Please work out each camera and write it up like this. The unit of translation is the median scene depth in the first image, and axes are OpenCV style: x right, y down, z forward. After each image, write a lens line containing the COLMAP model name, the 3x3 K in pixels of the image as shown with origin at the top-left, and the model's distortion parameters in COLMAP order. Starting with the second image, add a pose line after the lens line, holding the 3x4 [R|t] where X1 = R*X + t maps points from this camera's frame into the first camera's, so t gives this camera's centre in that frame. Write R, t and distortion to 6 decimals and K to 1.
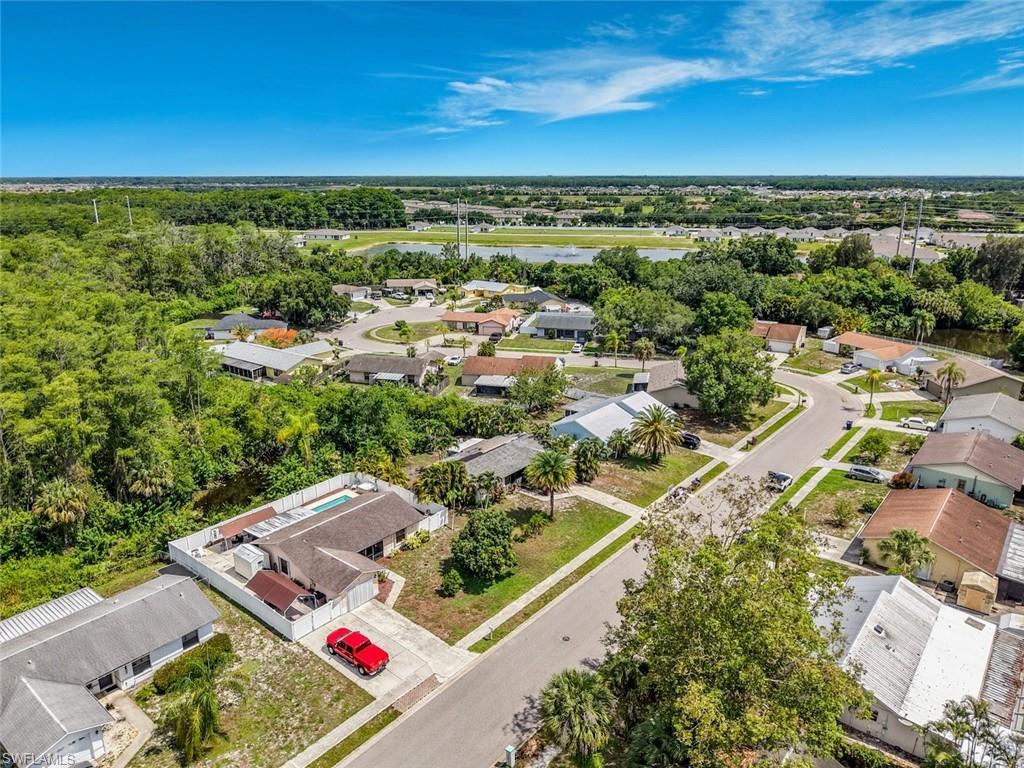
lens RADIAL K [[713.9, 0, 506.3], [0, 713.9, 385.1], [0, 0, 1]] dist [-0.003052, -0.000433]
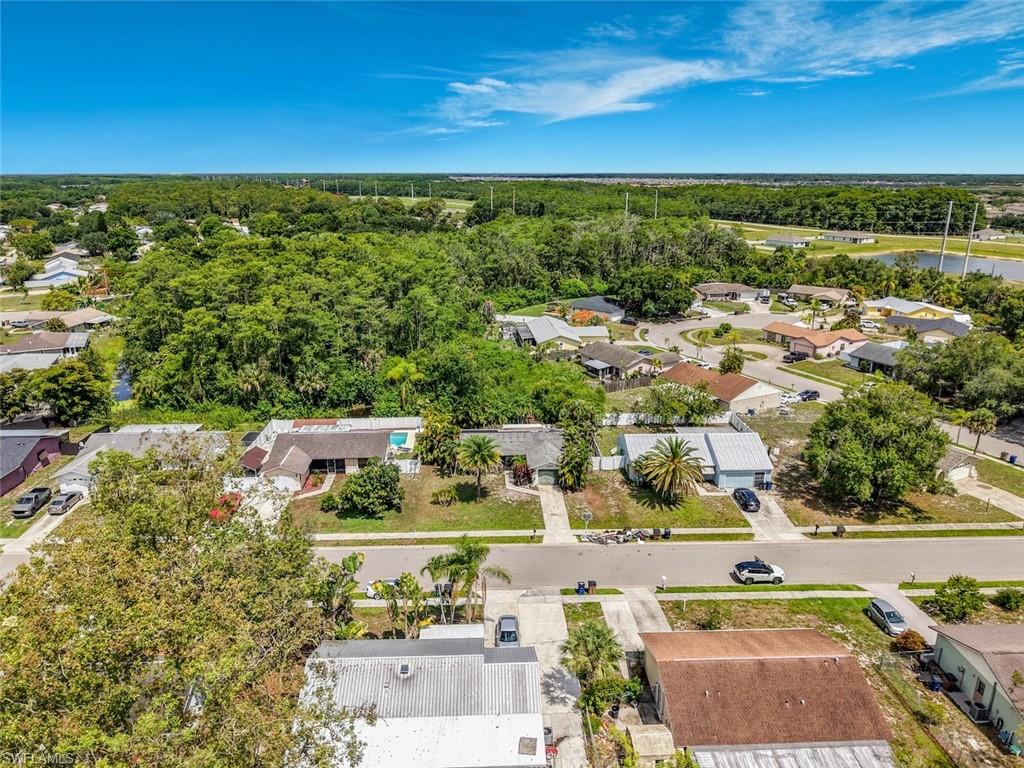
lens RADIAL K [[709.0, 0, 502.7], [0, 709.0, 388.1], [0, 0, 1]] dist [-0.003213, -0.002125]
pose [[0.656947, 0.221430, -0.720686, 0.619029], [-0.214579, 0.971279, 0.102823, -0.067594], [0.722756, 0.087095, 0.685593, 0.229940]]
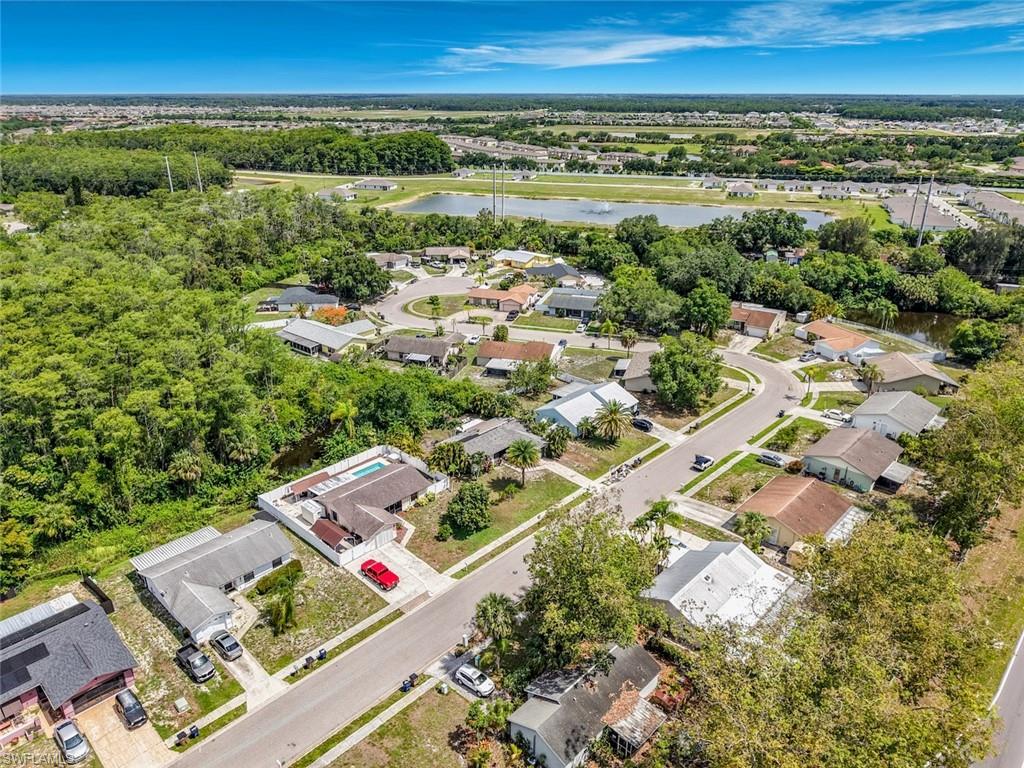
lens RADIAL K [[713.6, 0, 506.7], [0, 713.6, 391.5], [0, 0, 1]] dist [0.014398, -0.022866]
pose [[0.997185, 0.031123, -0.068215, 0.093514], [-0.023130, 0.993100, 0.114968, -0.122528], [0.071322, -0.113067, 0.991024, -0.282665]]
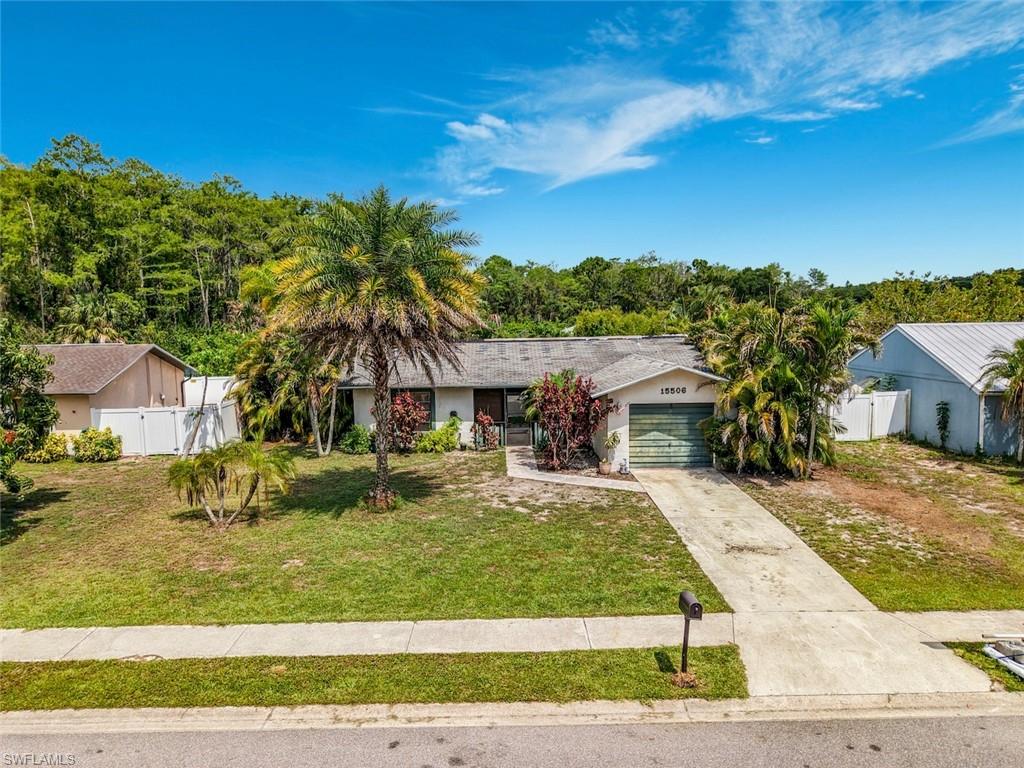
lens RADIAL K [[713.6, 0, 506.7], [0, 713.6, 391.5], [0, 0, 1]] dist [0.014398, -0.022866]
pose [[0.641893, 0.066916, -0.763869, 0.207915], [-0.204233, 0.975120, -0.086199, 0.126563], [0.739095, 0.211338, 0.639589, 0.673221]]
